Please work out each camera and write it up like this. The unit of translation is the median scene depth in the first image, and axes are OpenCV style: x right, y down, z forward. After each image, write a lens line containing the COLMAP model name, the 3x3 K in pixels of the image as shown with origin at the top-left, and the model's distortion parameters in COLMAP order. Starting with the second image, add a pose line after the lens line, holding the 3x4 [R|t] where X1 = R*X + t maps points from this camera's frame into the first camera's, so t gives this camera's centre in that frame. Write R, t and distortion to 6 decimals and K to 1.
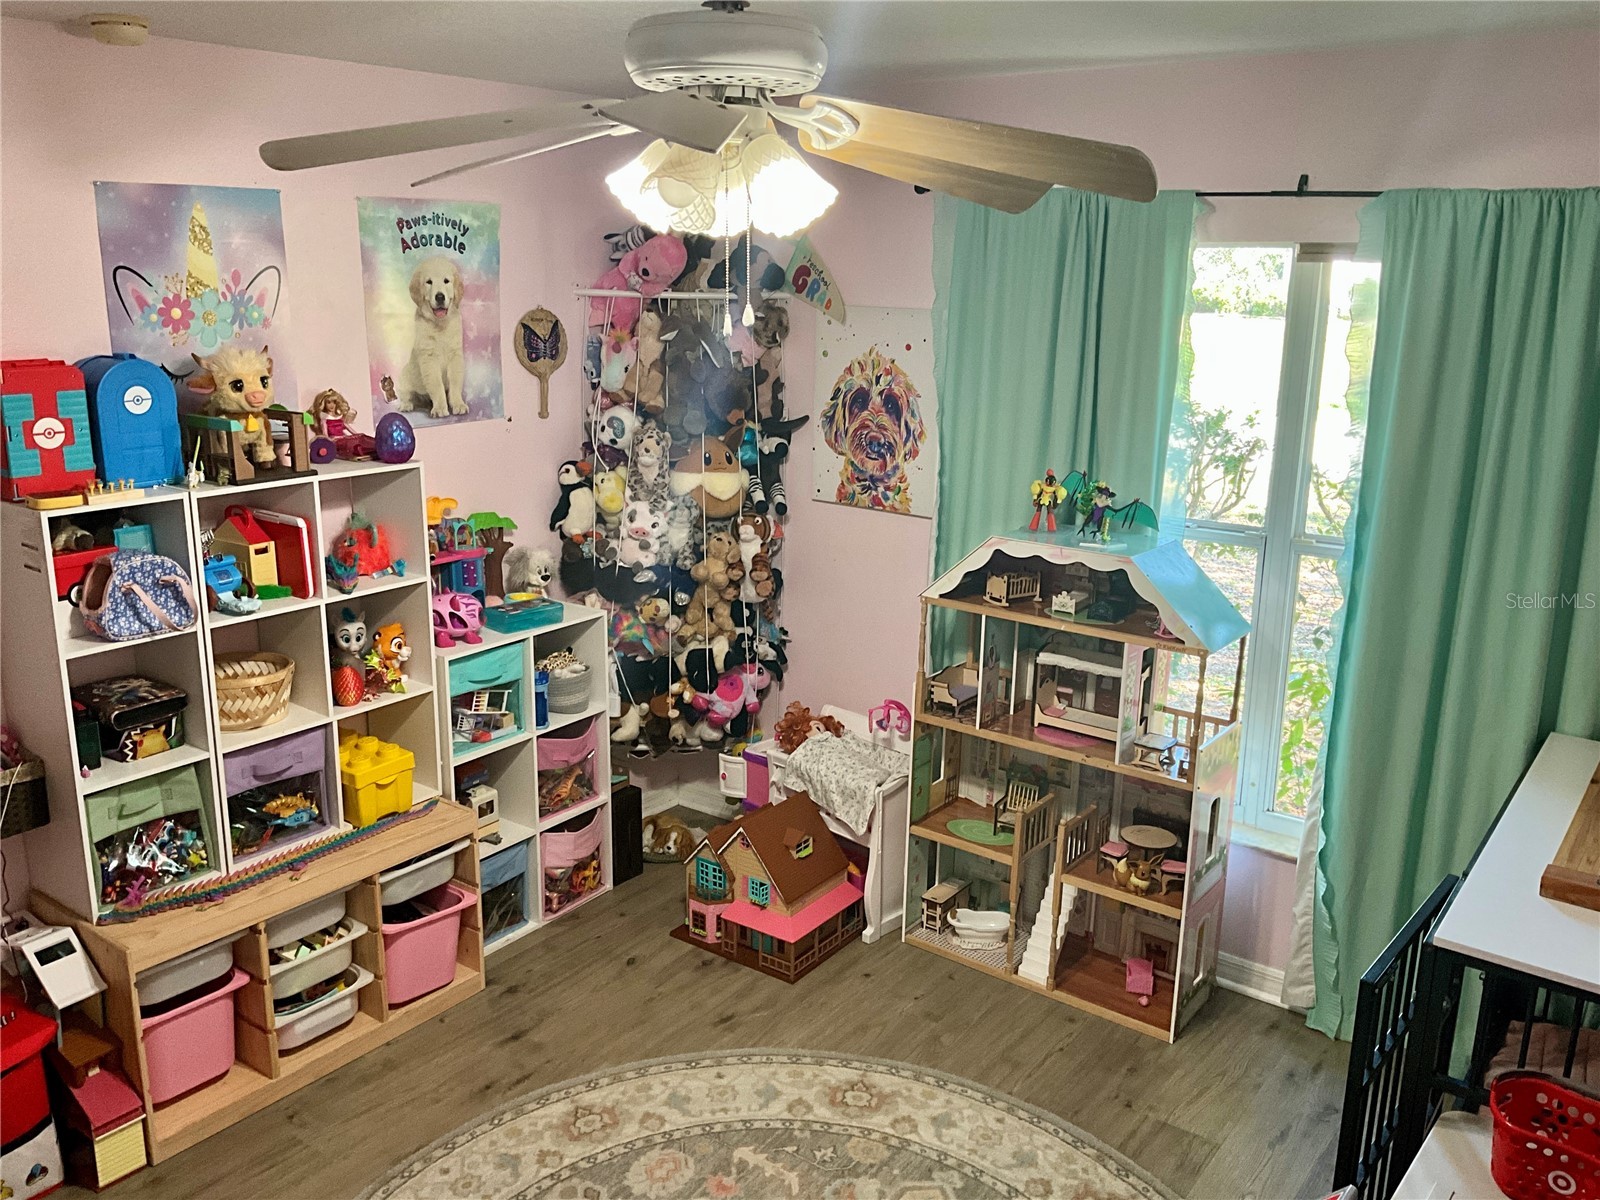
lens RADIAL K [[1309.7, 0, 796.2], [0, 1309.7, 595.5], [0, 0, 1]] dist [0.082024, -0.154637]
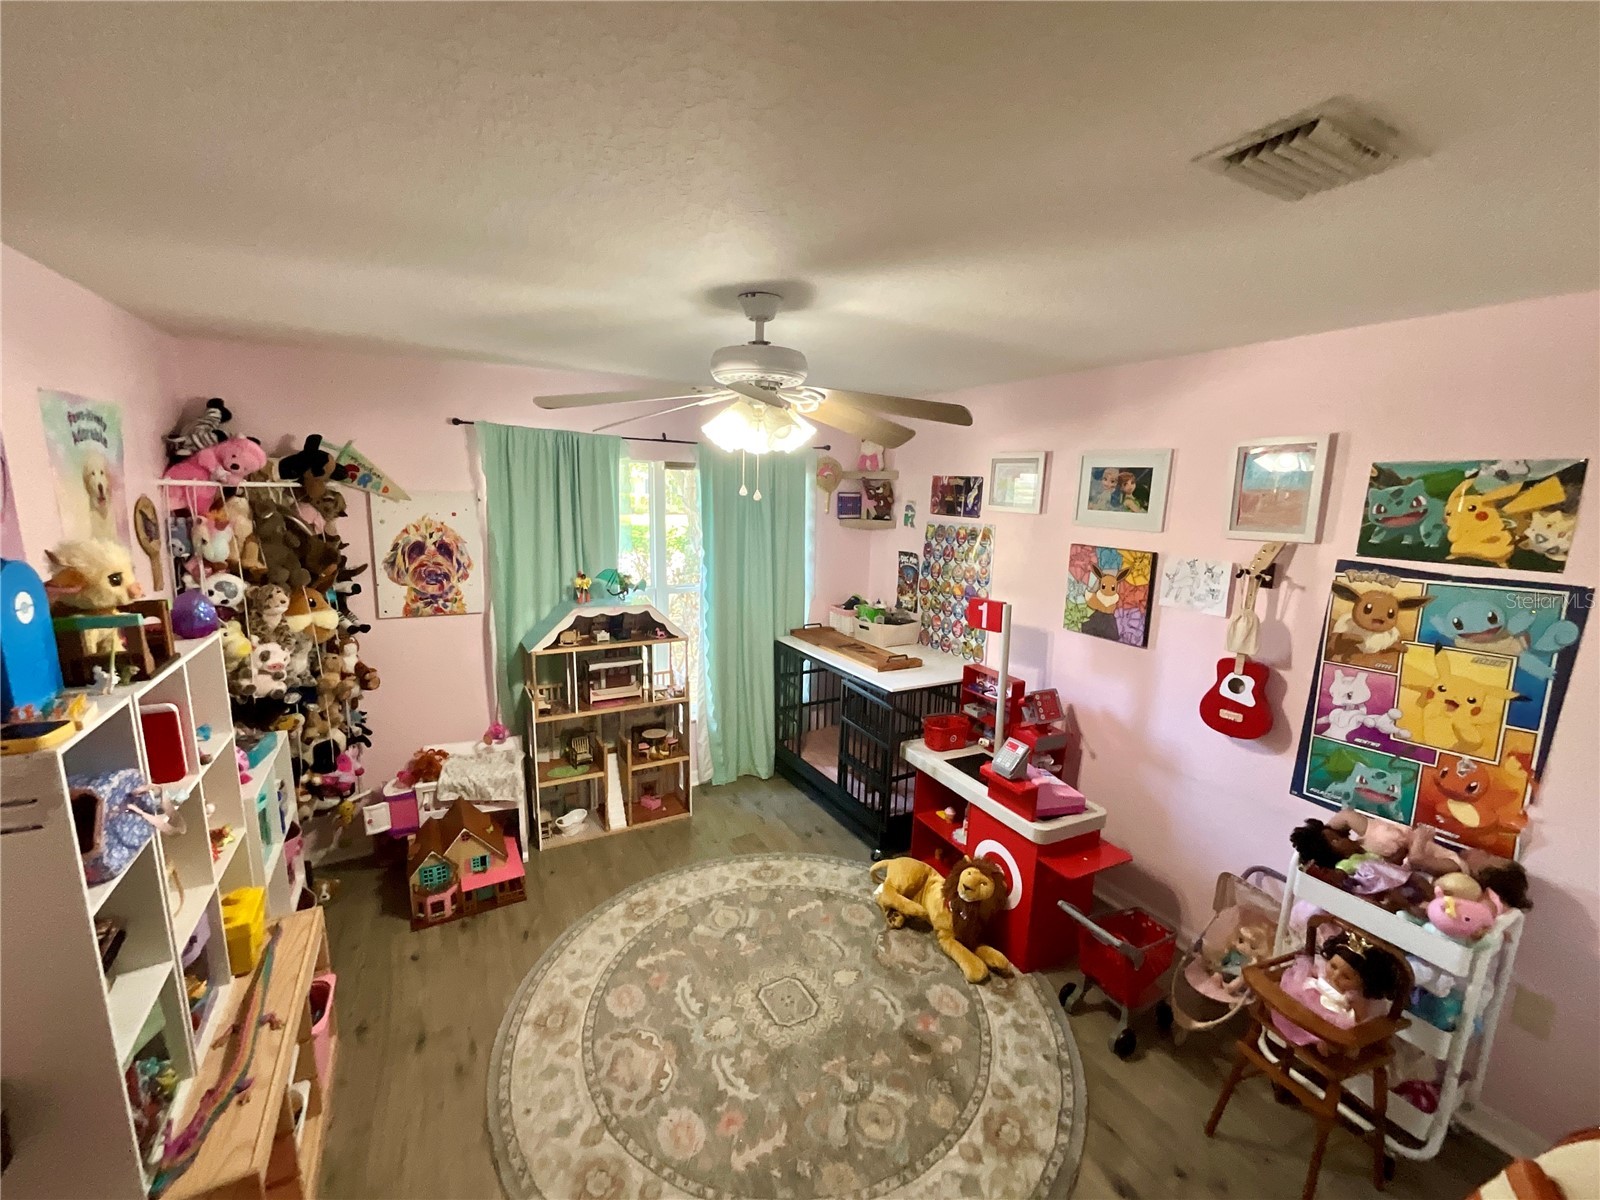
lens RADIAL K [[650.2, 0, 793.0], [0, 650.2, 601.1], [0, 0, 1]] dist [-0.004209, 0.002188]
pose [[0.405863, -0.164960, 0.898924, -0.539812], [0.207772, 0.974476, 0.085016, -0.067746], [-0.890004, 0.152266, 0.429778, 0.303810]]
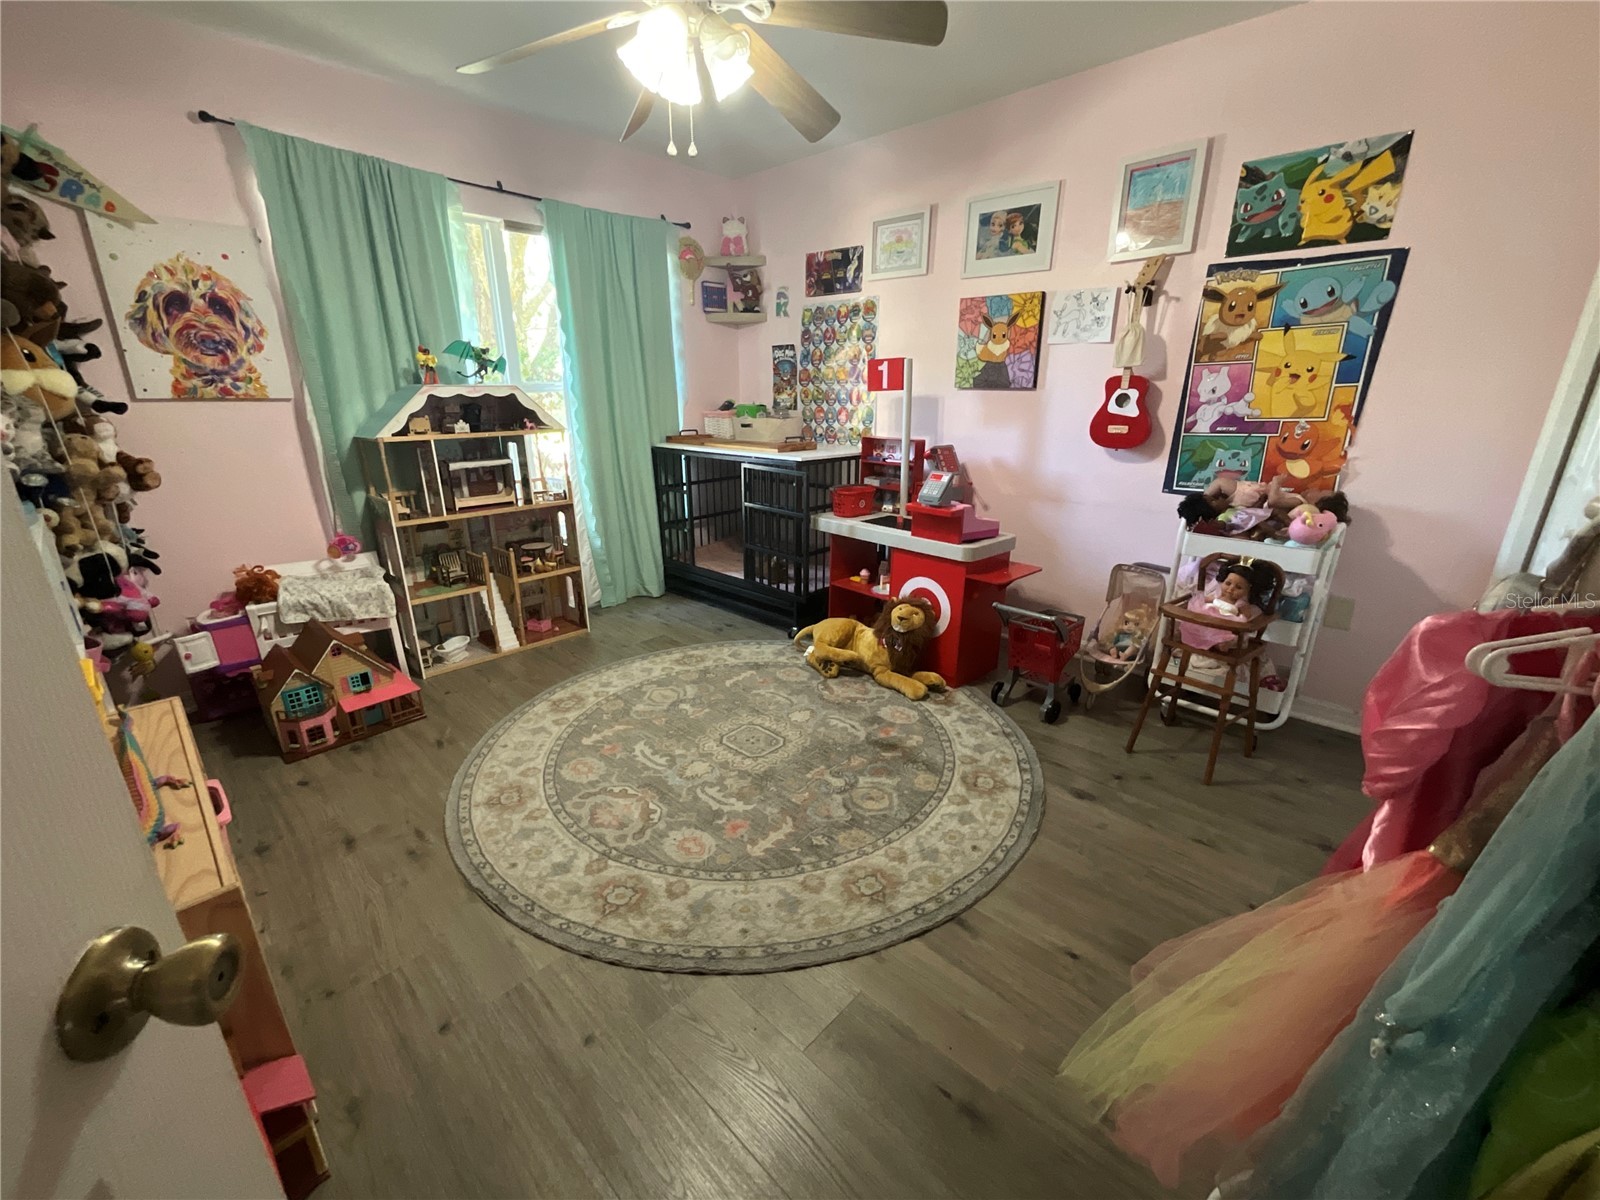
lens RADIAL K [[650.2, 0, 793.7], [0, 650.2, 602.0], [0, 0, 1]] dist [-0.004209, 0.002188]
pose [[0.117924, -0.328152, 0.937235, -0.581346], [0.247067, 0.923837, 0.292375, 0.072828], [-0.961796, 0.197082, 0.190018, 0.462930]]
